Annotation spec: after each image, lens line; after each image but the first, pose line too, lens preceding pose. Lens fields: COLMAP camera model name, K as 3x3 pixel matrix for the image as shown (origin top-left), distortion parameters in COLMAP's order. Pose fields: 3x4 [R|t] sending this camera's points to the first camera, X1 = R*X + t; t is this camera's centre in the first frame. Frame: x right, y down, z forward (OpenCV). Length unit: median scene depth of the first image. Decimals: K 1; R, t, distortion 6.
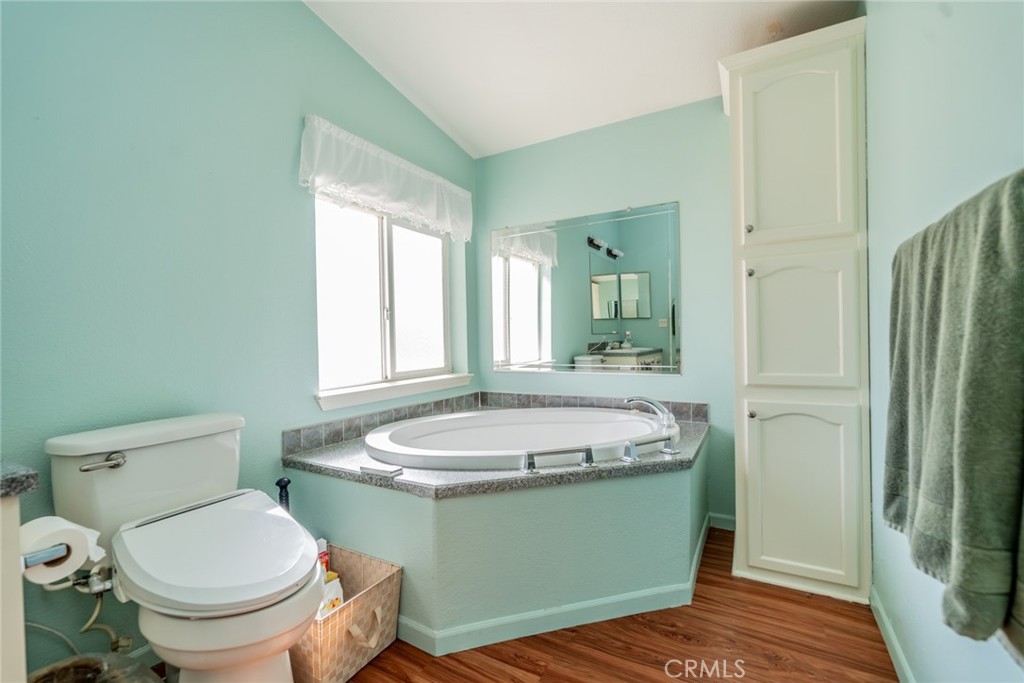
lens RADIAL K [[437.4, 0, 512.0], [0, 437.4, 341.5], [0, 0, 1]] dist [-0.001049, -0.000246]
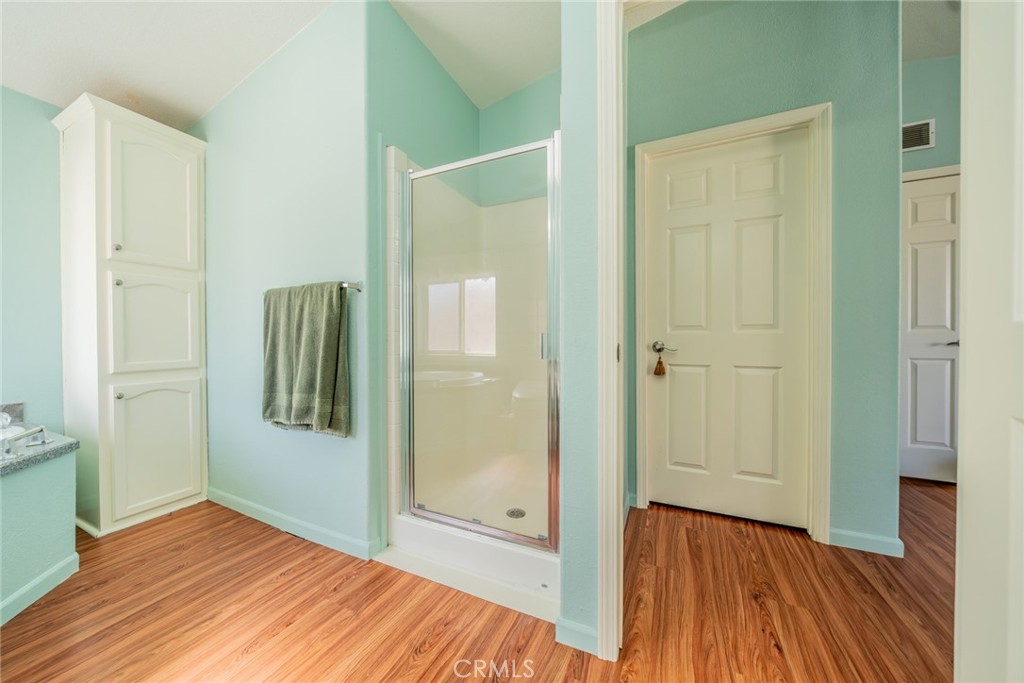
lens RADIAL K [[351.2, 0, 512.0], [0, 351.2, 341.5], [0, 0, 1]] dist [-0.000092, -0.000007]
pose [[-0.077170, 0.011265, 0.996954, -0.600419], [0.015437, 0.999830, -0.010102, 0.042860], [-0.996898, 0.014610, -0.077331, -0.046161]]
